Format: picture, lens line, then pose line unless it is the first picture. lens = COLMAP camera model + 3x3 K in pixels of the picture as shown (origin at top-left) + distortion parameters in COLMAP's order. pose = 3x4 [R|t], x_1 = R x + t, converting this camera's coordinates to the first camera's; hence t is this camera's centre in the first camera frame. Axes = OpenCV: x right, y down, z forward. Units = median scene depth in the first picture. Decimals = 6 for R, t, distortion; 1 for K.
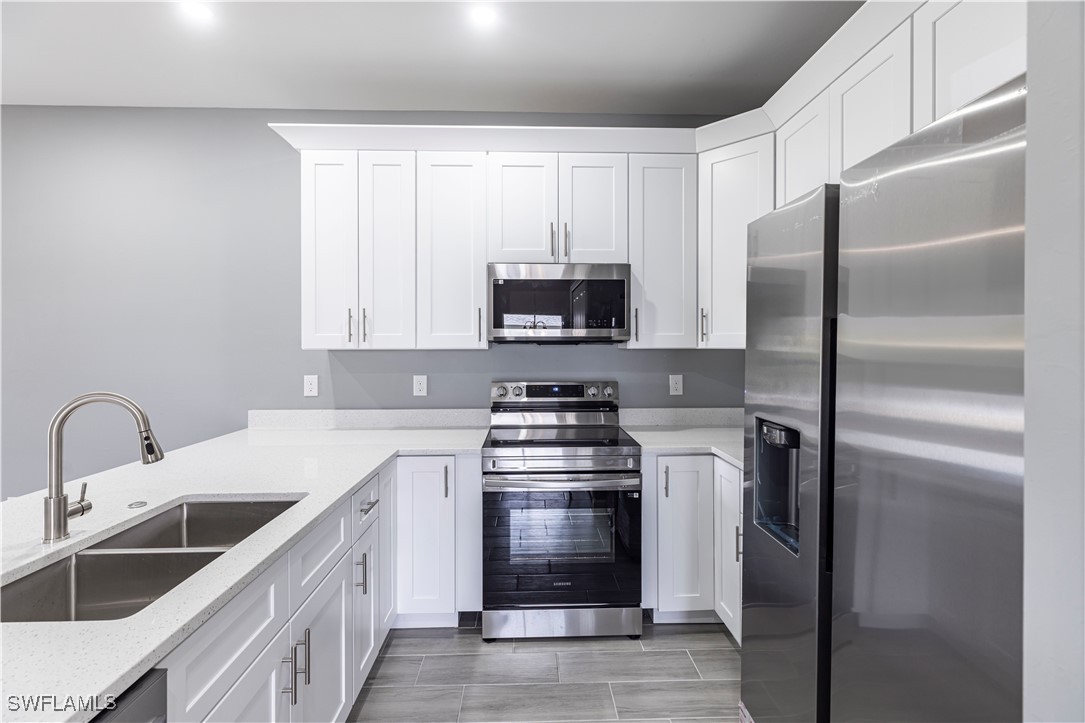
lens RADIAL K [[488.3, 0, 545.1], [0, 488.3, 343.8], [0, 0, 1]] dist [0.003276, -0.001694]
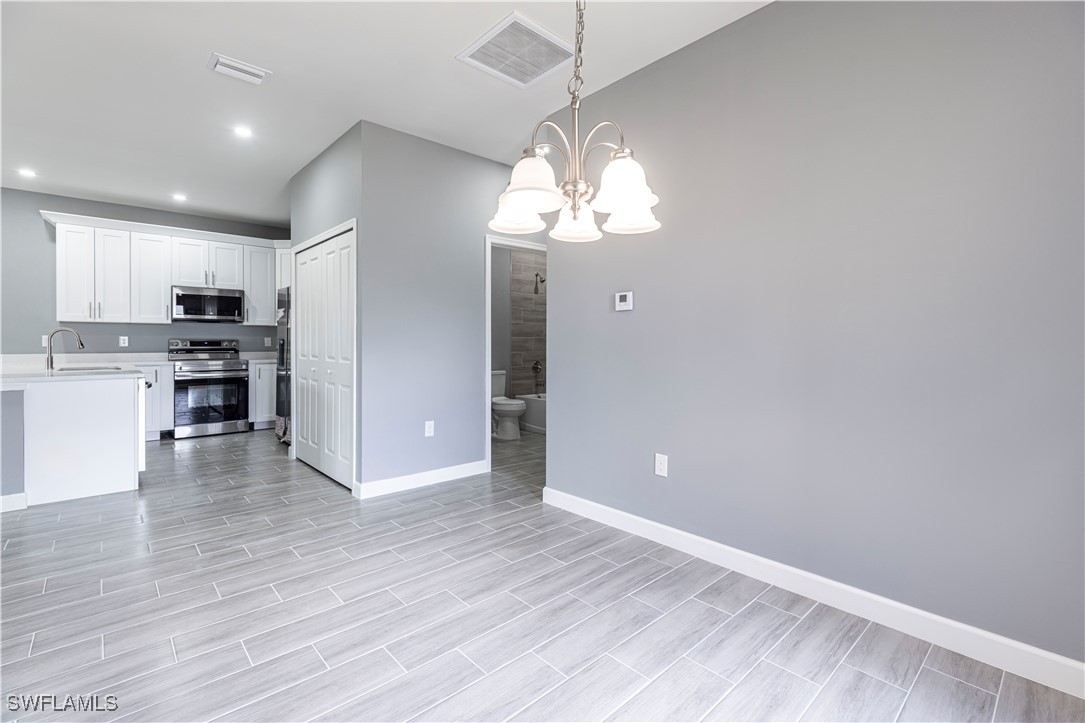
lens RADIAL K [[488.3, 0, 546.9], [0, 488.3, 345.4], [0, 0, 1]] dist [0.003276, -0.001694]
pose [[0.761294, -0.001960, 0.648403, -0.270124], [-0.006205, 0.999928, 0.010307, 0.081153], [-0.648377, -0.011870, 0.761227, -1.917792]]
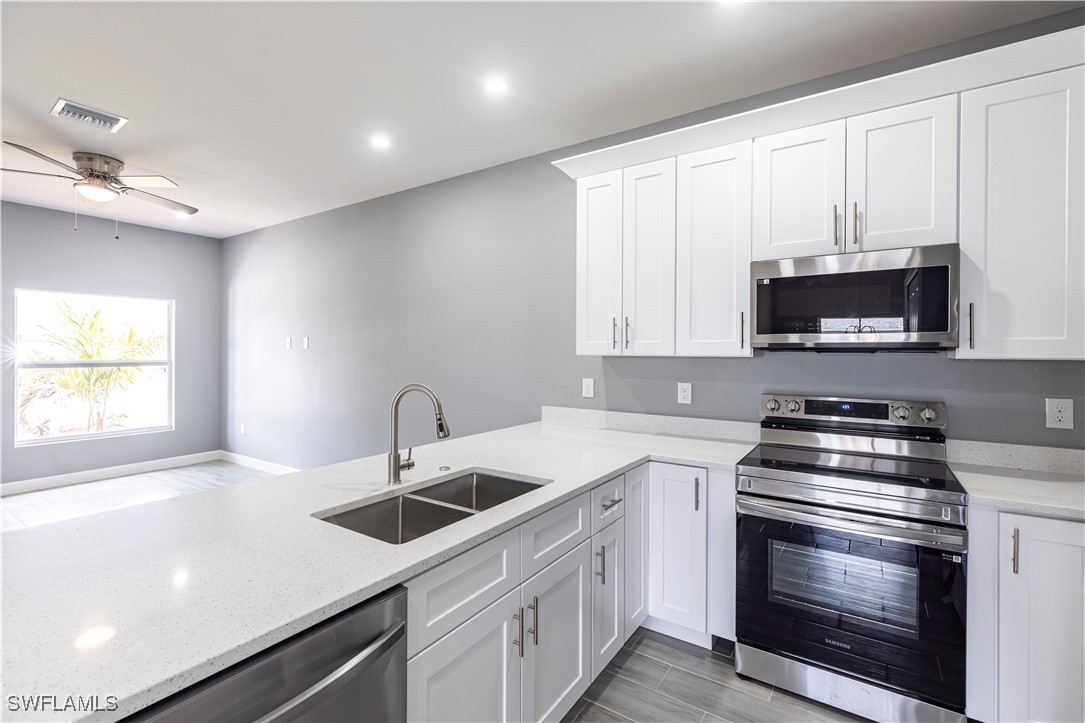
lens RADIAL K [[488.3, 0, 539.9], [0, 488.3, 352.4], [0, 0, 1]] dist [0.003276, -0.001694]
pose [[0.809001, 0.006331, -0.587773, 0.099199], [-0.005313, 0.999980, 0.003457, 0.001192], [0.587783, 0.000326, 0.809018, 0.036500]]
